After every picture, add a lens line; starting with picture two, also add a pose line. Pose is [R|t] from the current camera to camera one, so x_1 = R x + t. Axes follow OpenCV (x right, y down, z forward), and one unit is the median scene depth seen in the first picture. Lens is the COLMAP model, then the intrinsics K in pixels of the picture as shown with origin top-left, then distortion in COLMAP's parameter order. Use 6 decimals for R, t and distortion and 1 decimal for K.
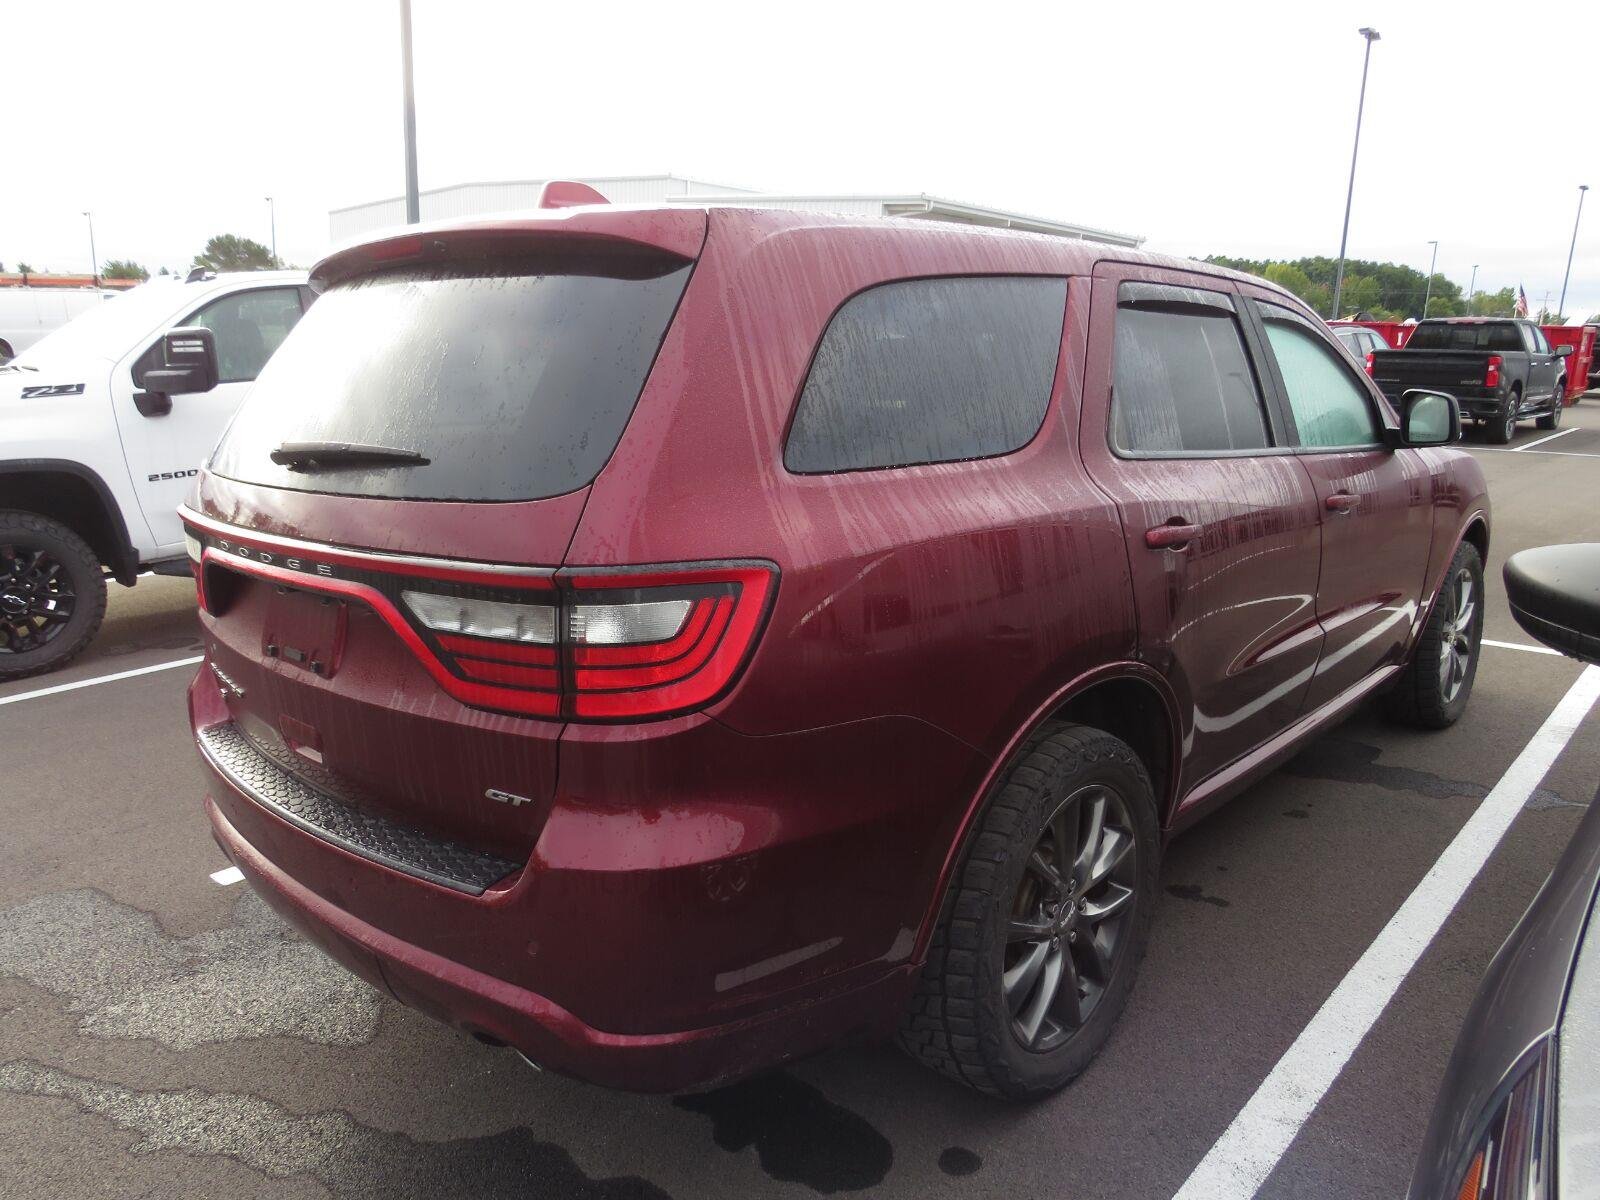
lens RADIAL K [[1140.0, 0, 800.0], [0, 1140.0, 650.9], [0, 0, 1]] dist [-0.043559, 0.020971]
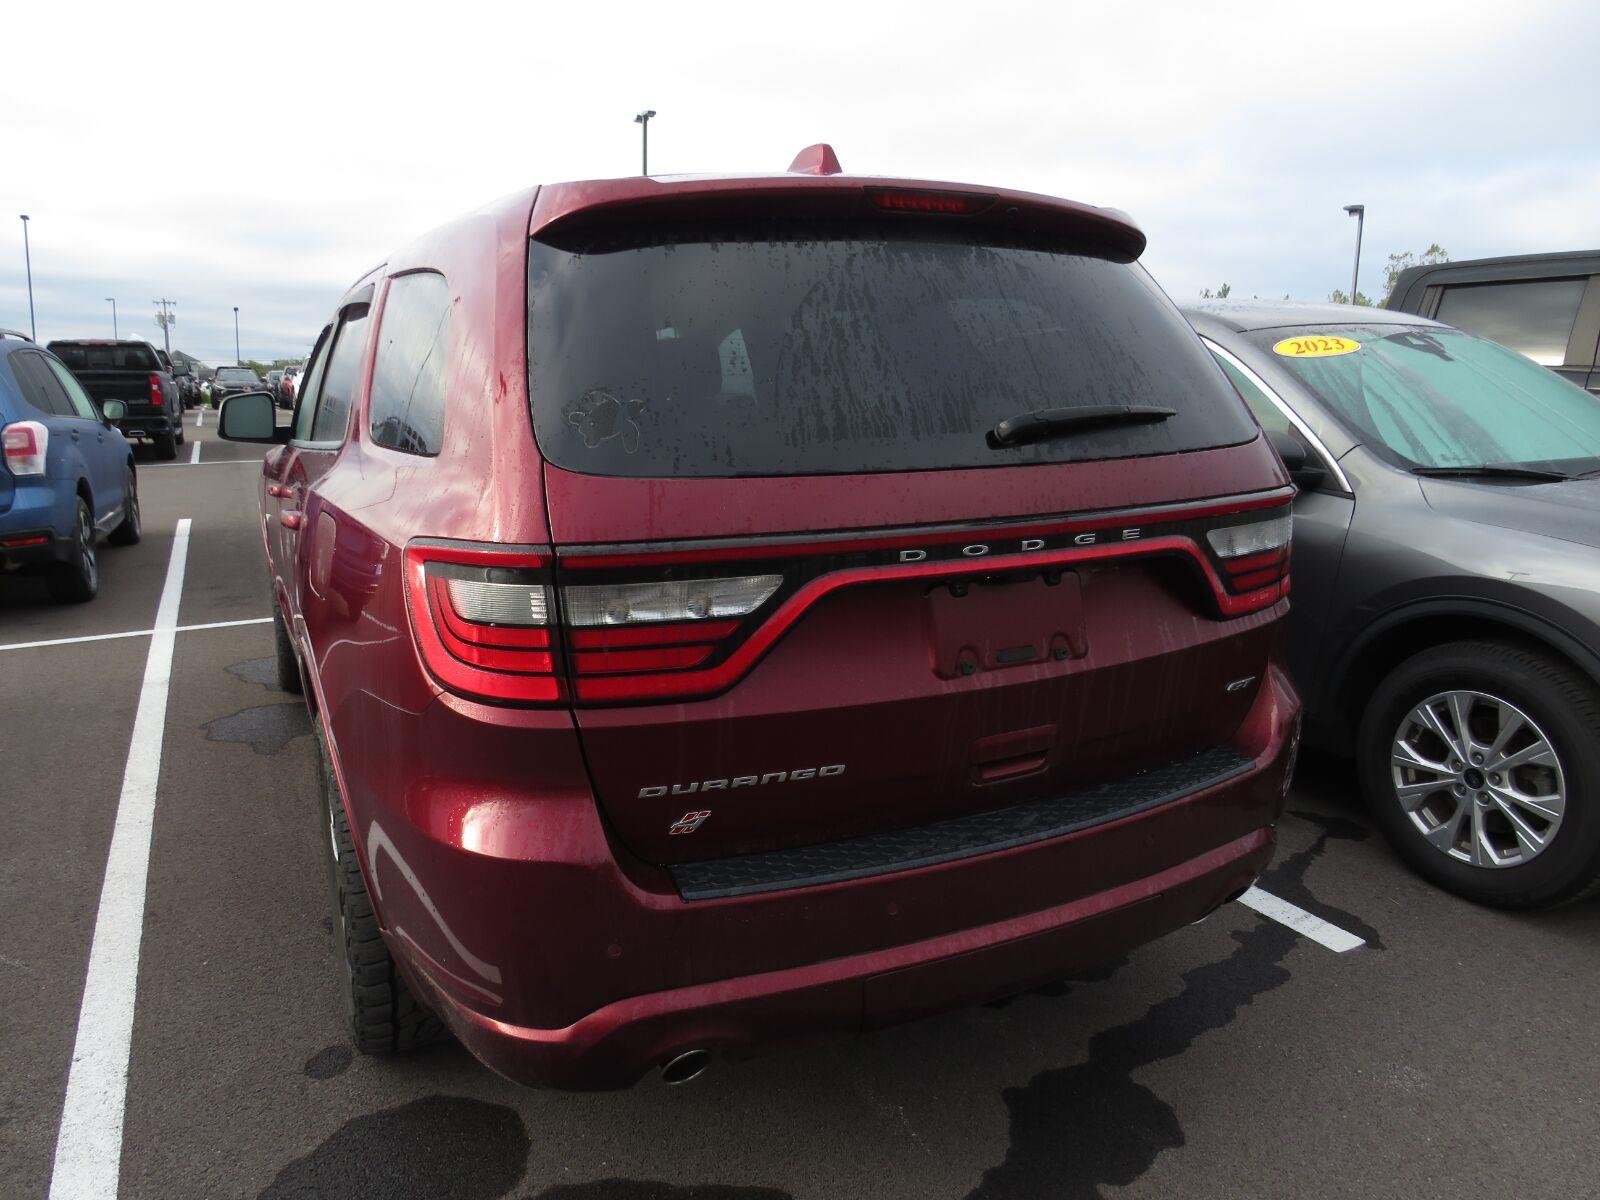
lens RADIAL K [[1140.0, 0, 800.0], [0, 1140.0, 650.9], [0, 0, 1]] dist [-0.043559, 0.020971]
pose [[0.330971, -0.212543, 0.919393, -1.139215], [0.233388, 0.962472, 0.138485, -0.140262], [-0.914324, 0.168741, 0.368155, 0.720639]]
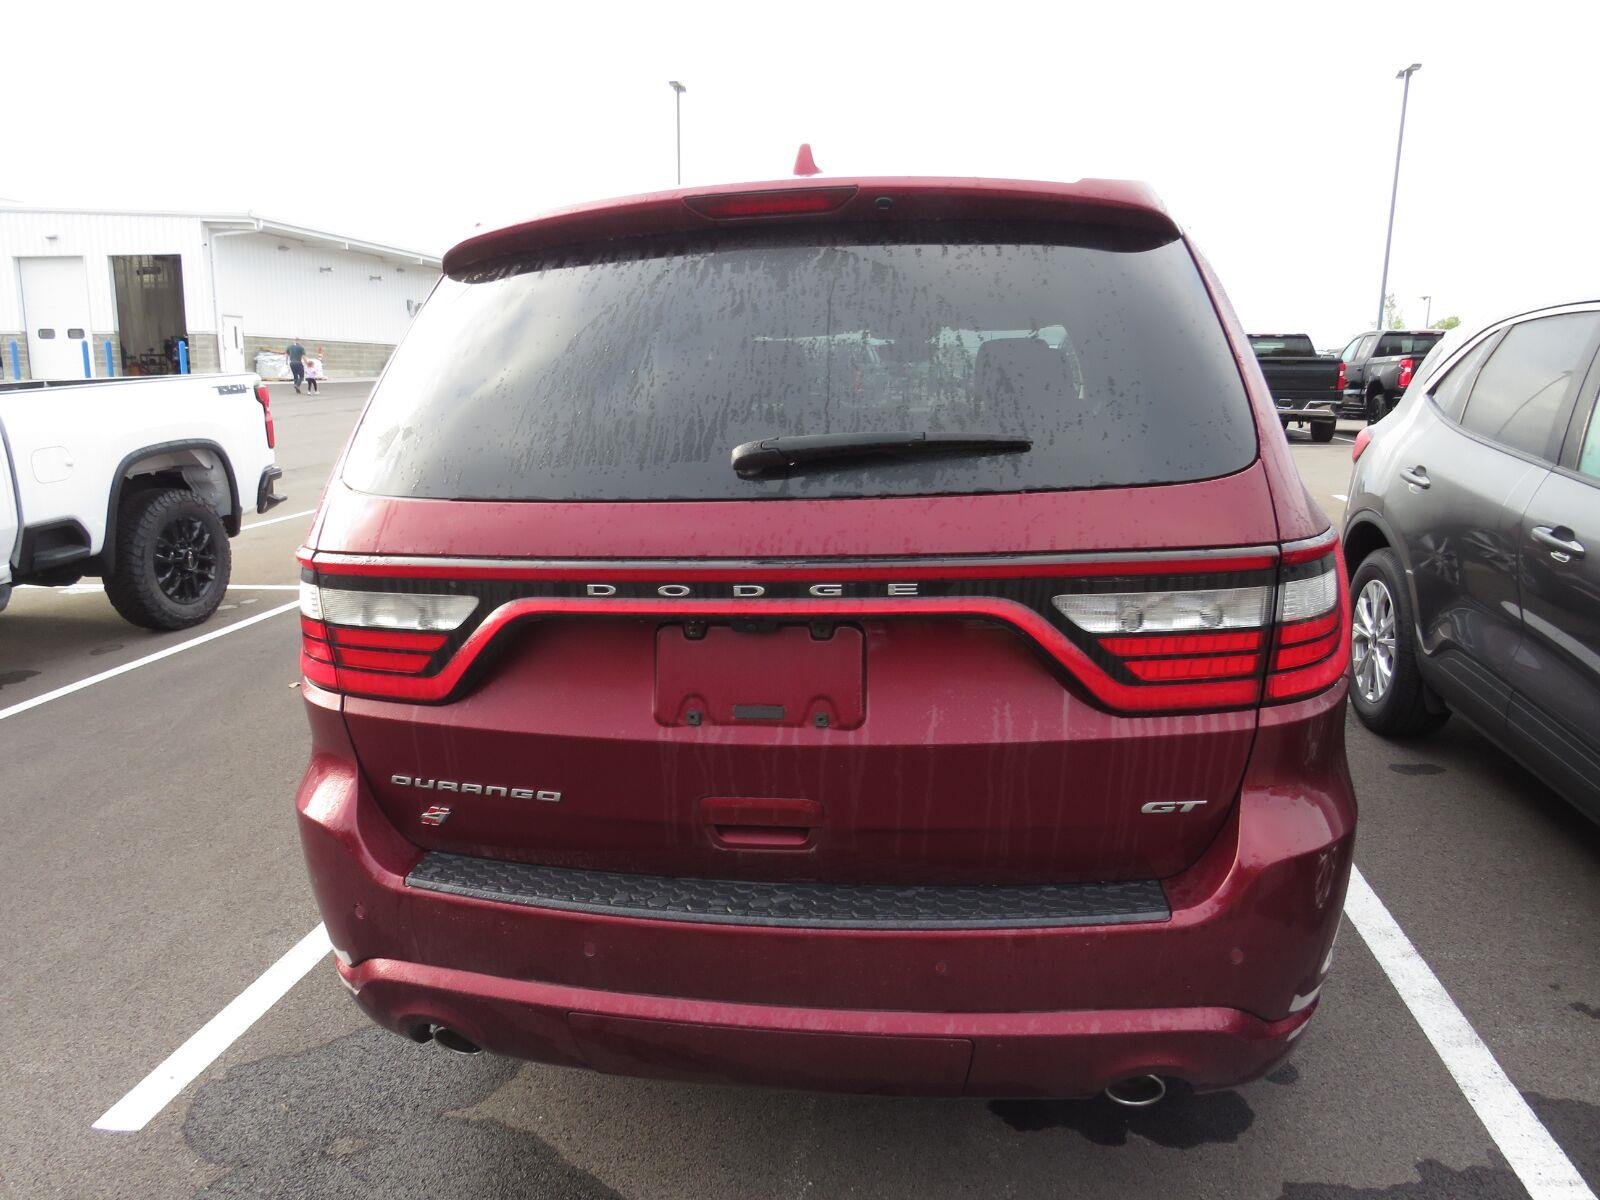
lens RADIAL K [[1109.4, 0, 784.1], [0, 1109.4, 638.6], [0, 0, 1]] dist [-0.001992, -0.000042]
pose [[0.830233, -0.136301, 0.540495, -0.725718], [0.152100, 0.988242, 0.015579, -0.048993], [-0.536264, 0.069275, 0.841203, 0.300808]]
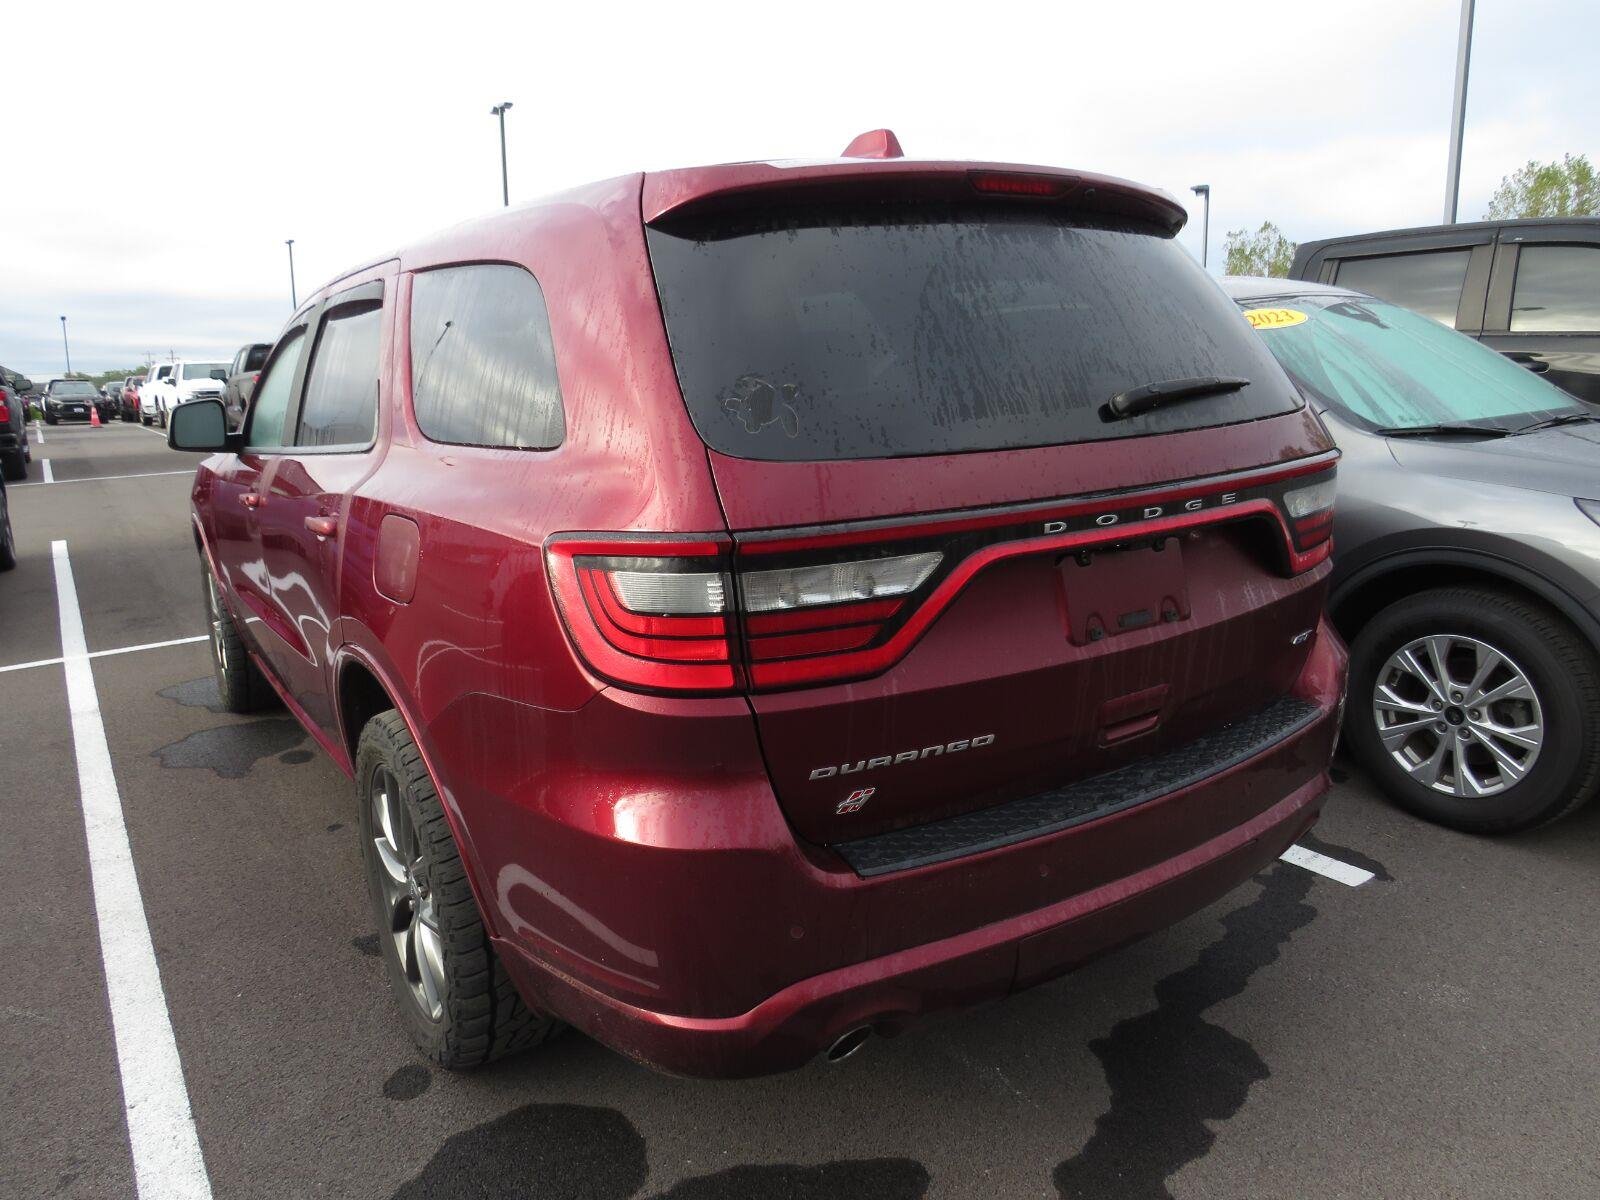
lens RADIAL K [[1136.2, 0, 798.1], [0, 1136.2, 648.8], [0, 0, 1]] dist [-0.044507, 0.022530]
pose [[0.217908, -0.235909, 0.947029, -1.195653], [0.273756, 0.946167, 0.172704, -0.179483], [-0.936789, 0.221621, 0.270758, 0.880845]]
